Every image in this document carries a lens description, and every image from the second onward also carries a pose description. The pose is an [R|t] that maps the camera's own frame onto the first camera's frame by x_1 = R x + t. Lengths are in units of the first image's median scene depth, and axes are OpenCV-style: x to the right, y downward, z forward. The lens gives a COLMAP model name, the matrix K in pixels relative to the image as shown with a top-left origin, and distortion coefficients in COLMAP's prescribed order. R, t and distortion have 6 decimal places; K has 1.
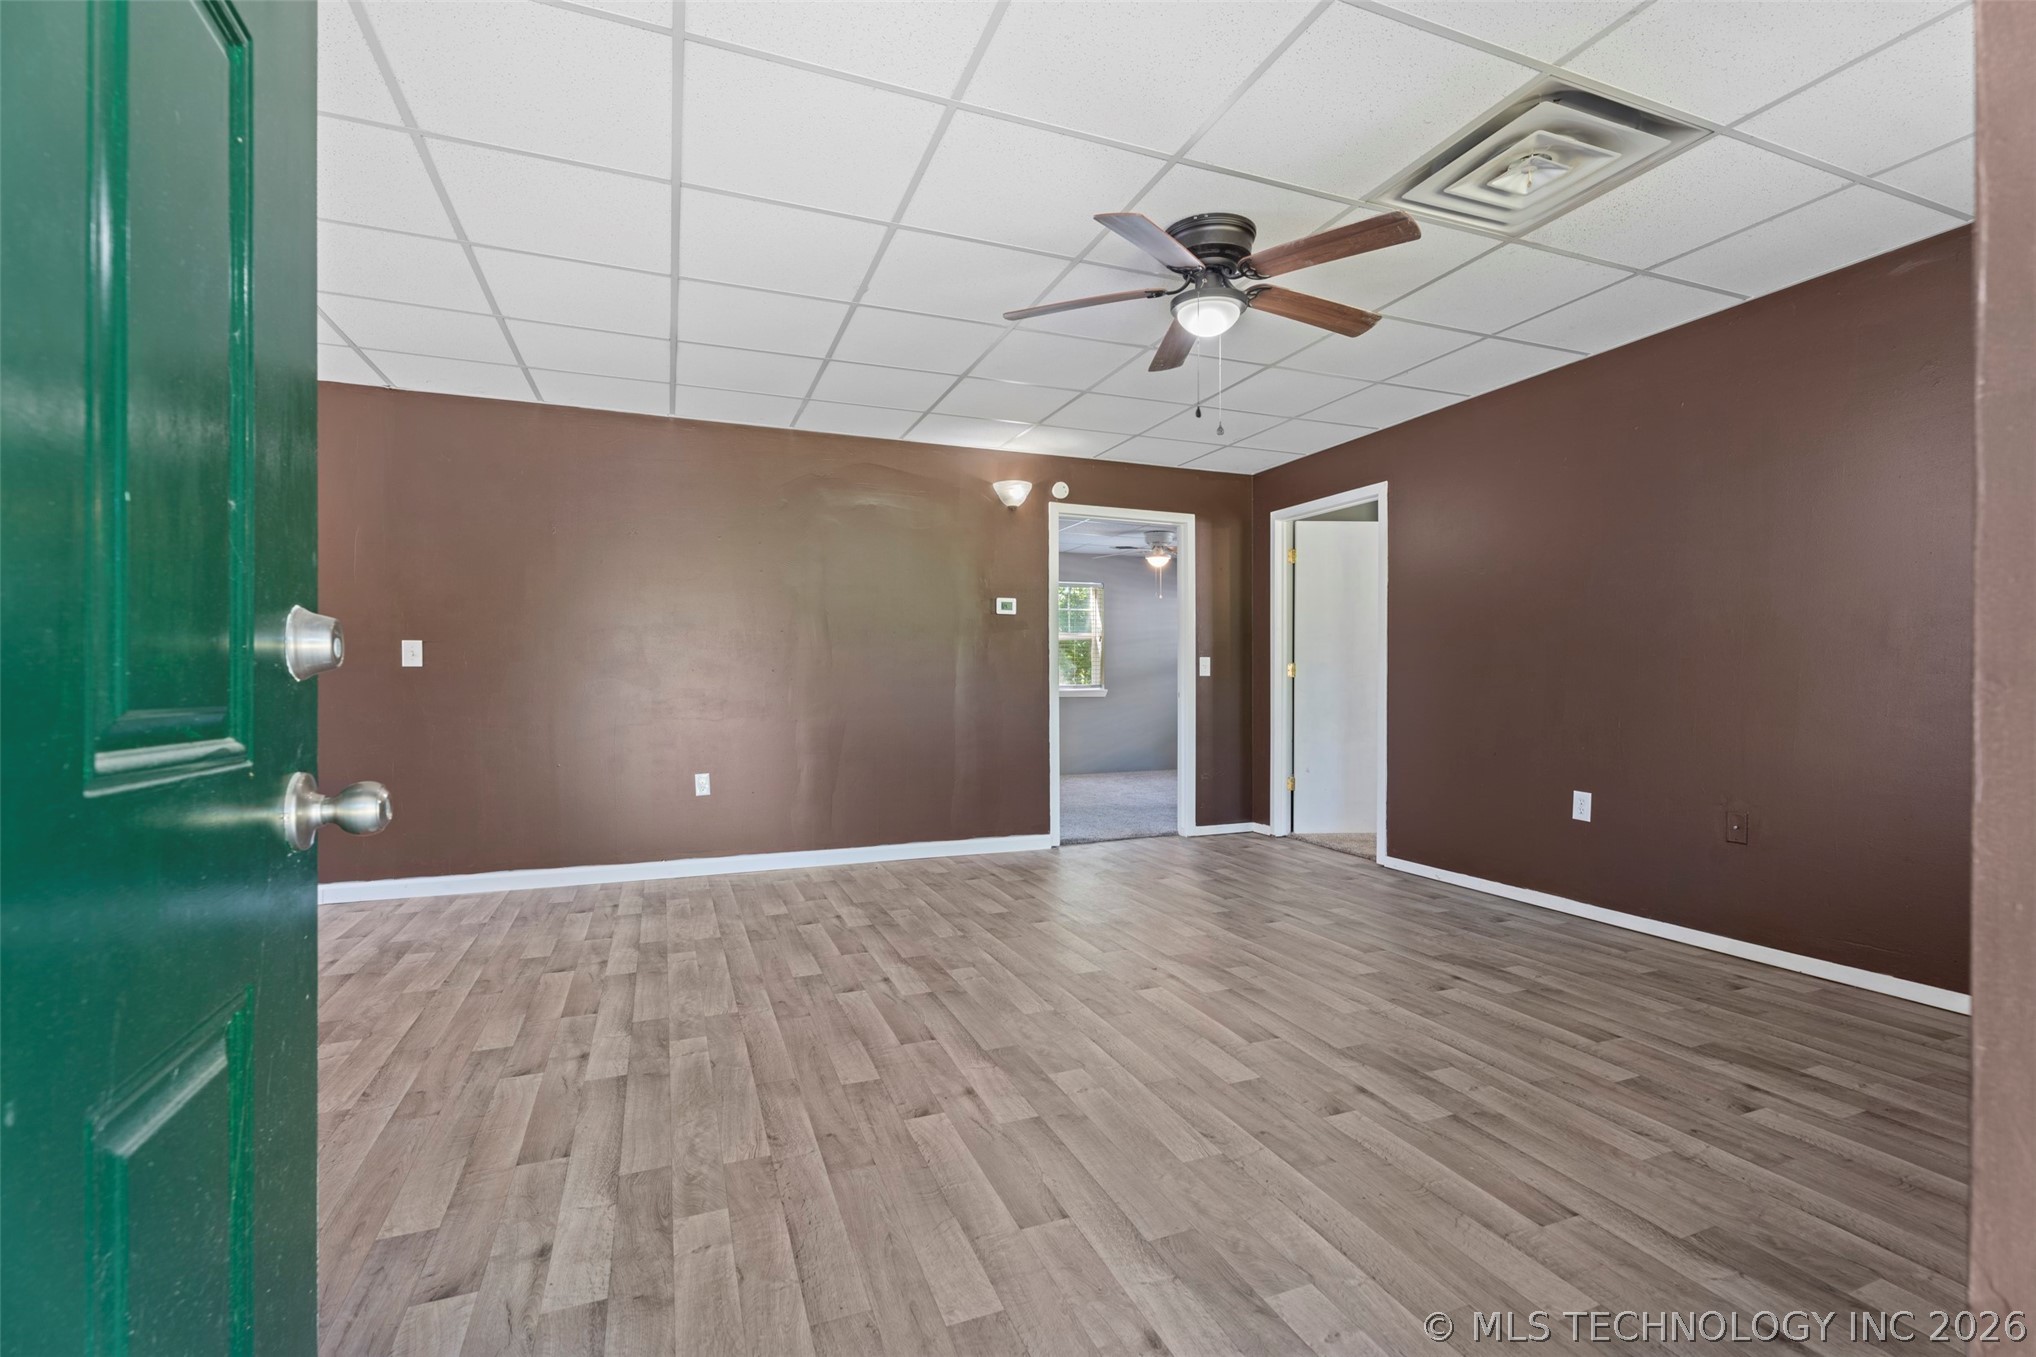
lens RADIAL K [[907.8, 0, 1023.8], [0, 907.8, 691.1], [0, 0, 1]] dist [0.003115, -0.000374]
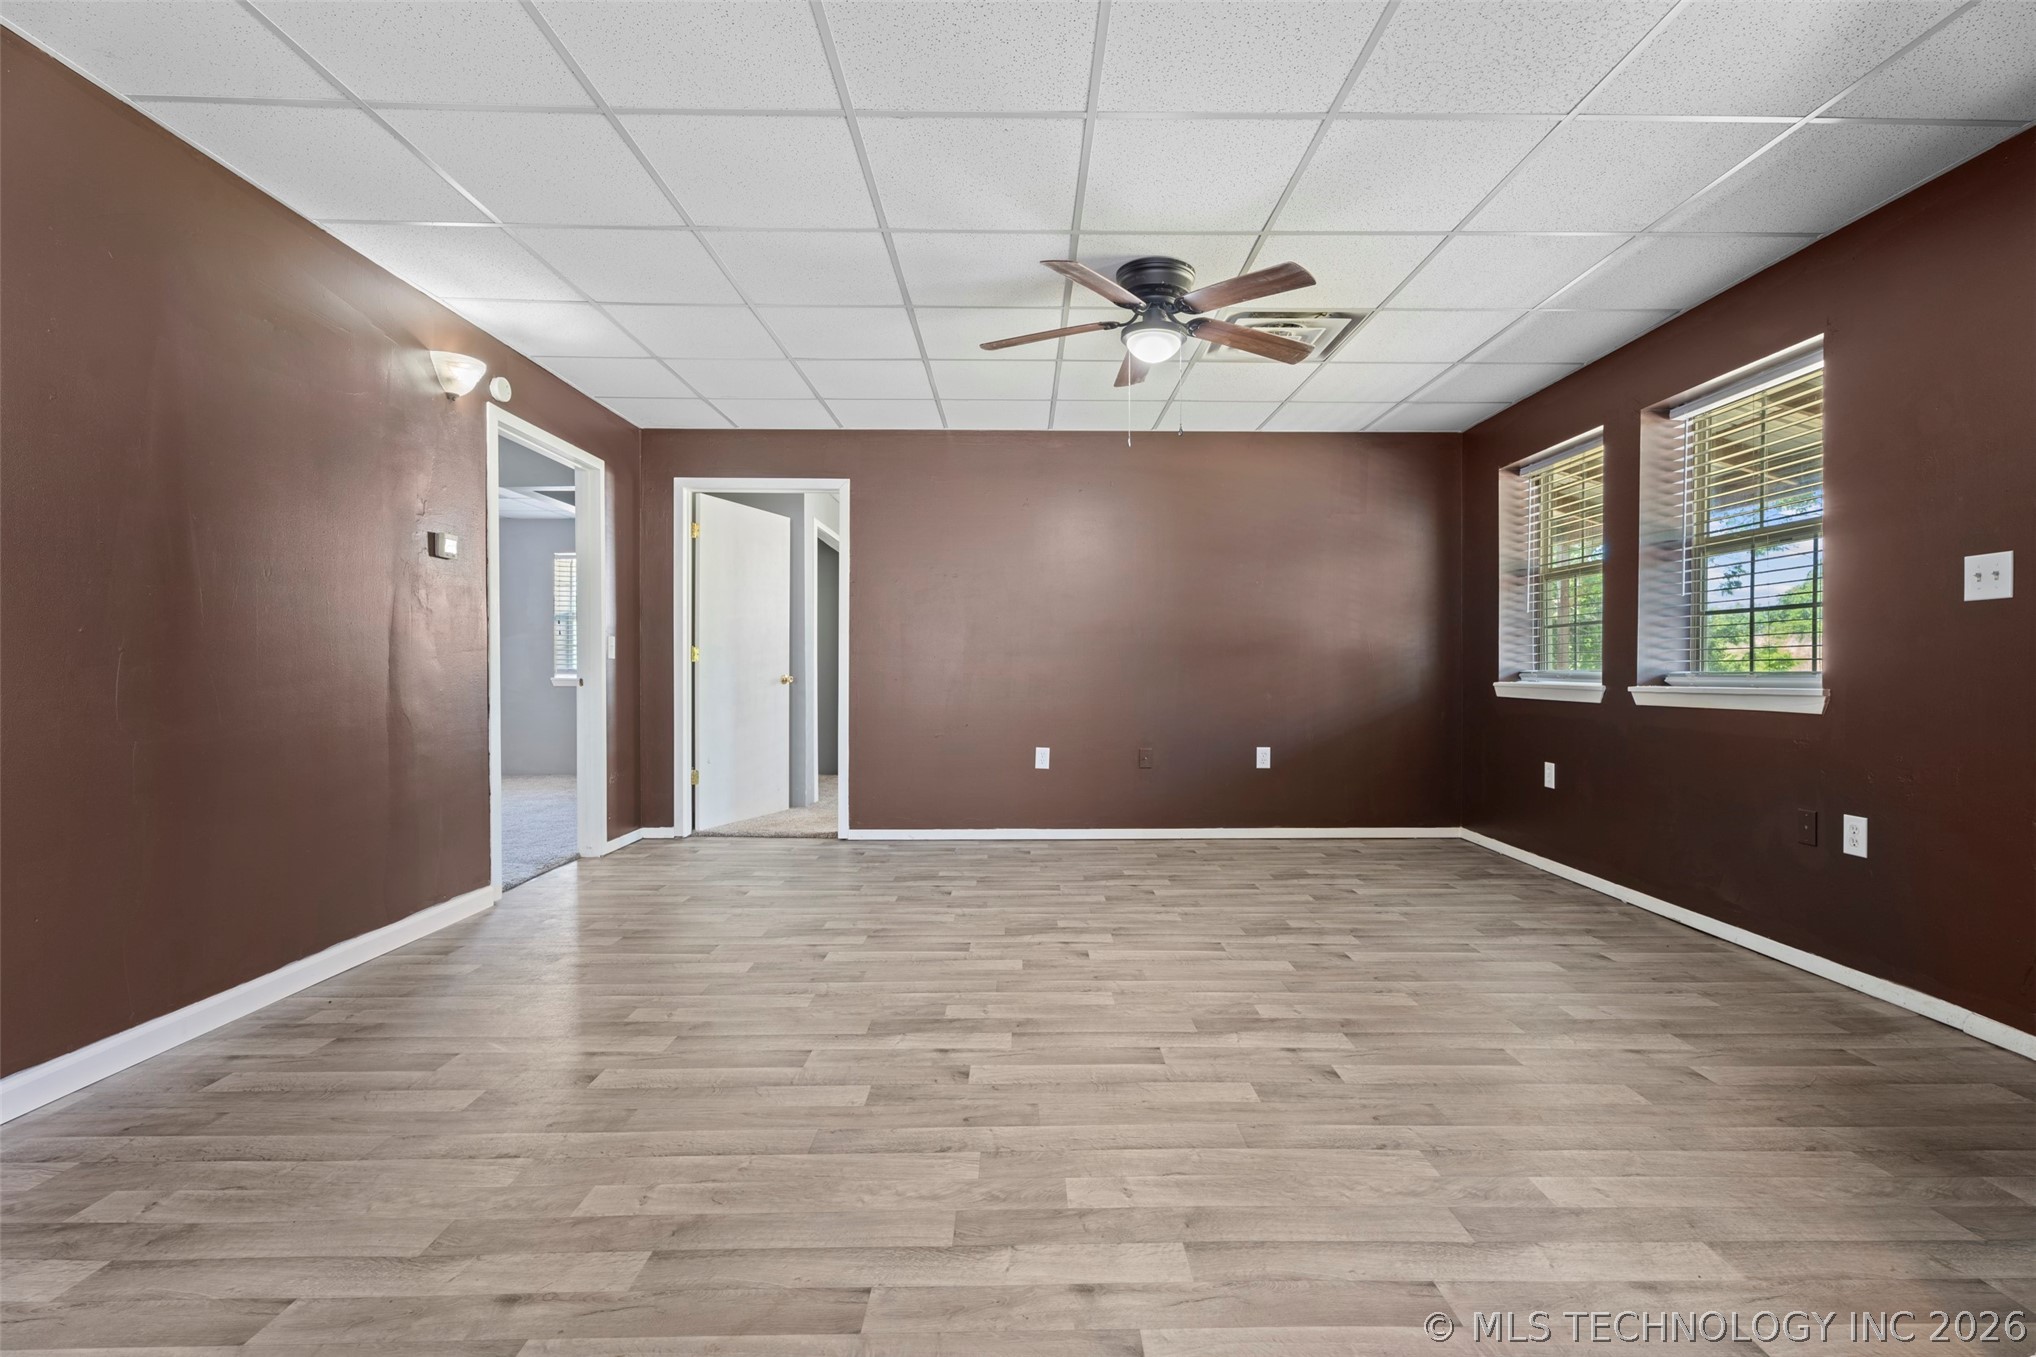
lens RADIAL K [[907.8, 0, 1038.8], [0, 907.8, 676.5], [0, 0, 1]] dist [0.003115, -0.000374]
pose [[0.352287, -0.002382, 0.935889, -0.814324], [0.008308, 0.999965, -0.000582, 0.005762], [-0.935855, 0.007980, 0.352295, 0.640348]]
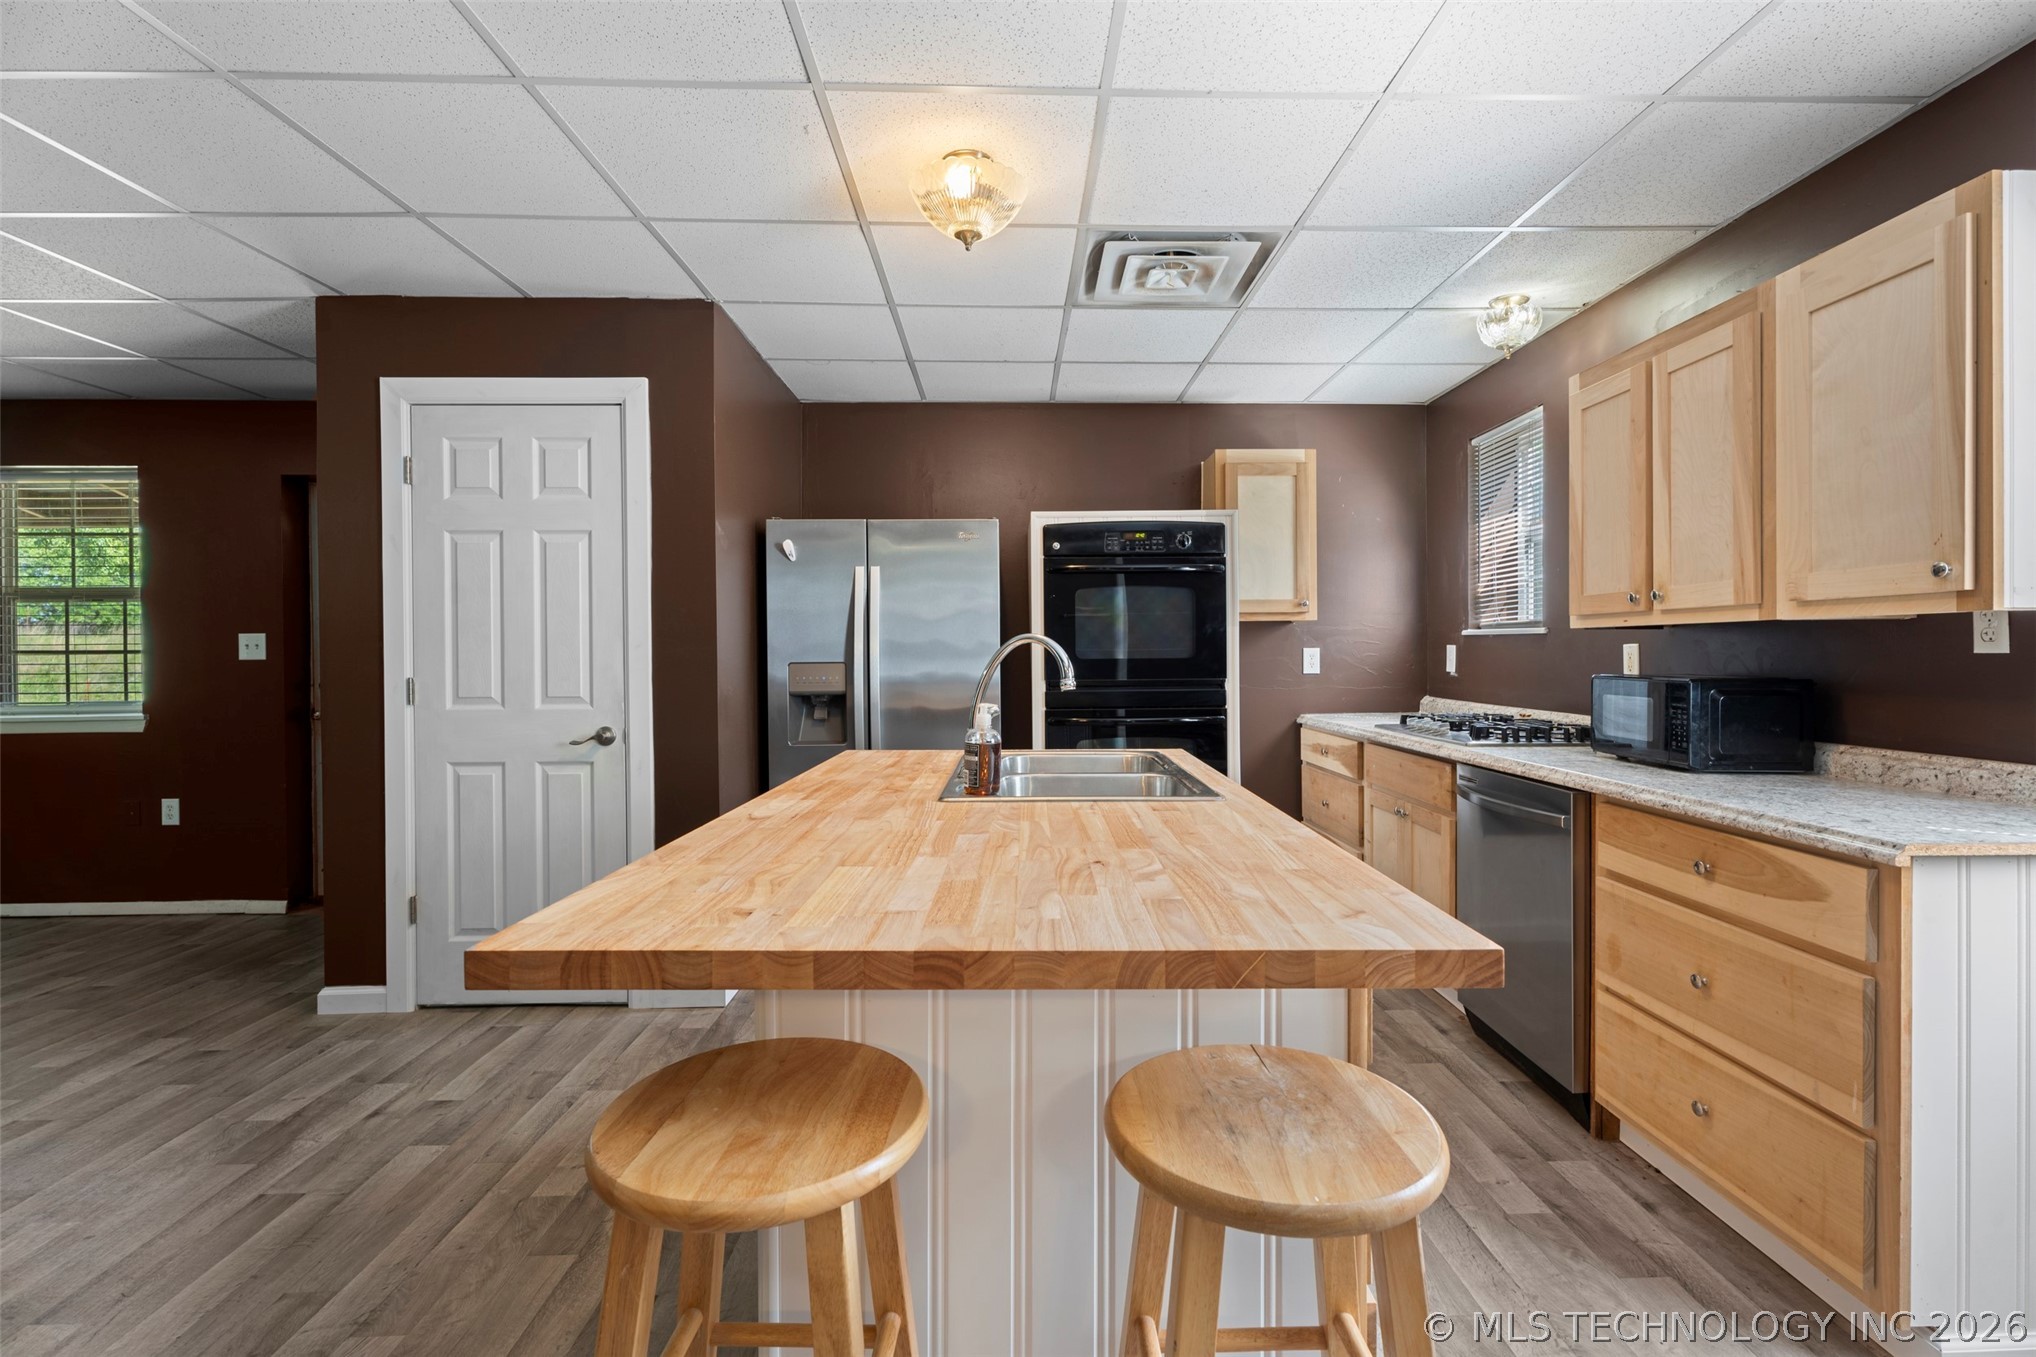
lens RADIAL K [[907.8, 0, 1032.3], [0, 907.8, 658.3], [0, 0, 1]] dist [0.003115, -0.000374]
pose [[-0.938710, 0.007395, 0.344630, -1.346656], [0.014206, 0.999750, 0.017243, -0.062276], [-0.344416, 0.021082, -0.938580, 1.019961]]
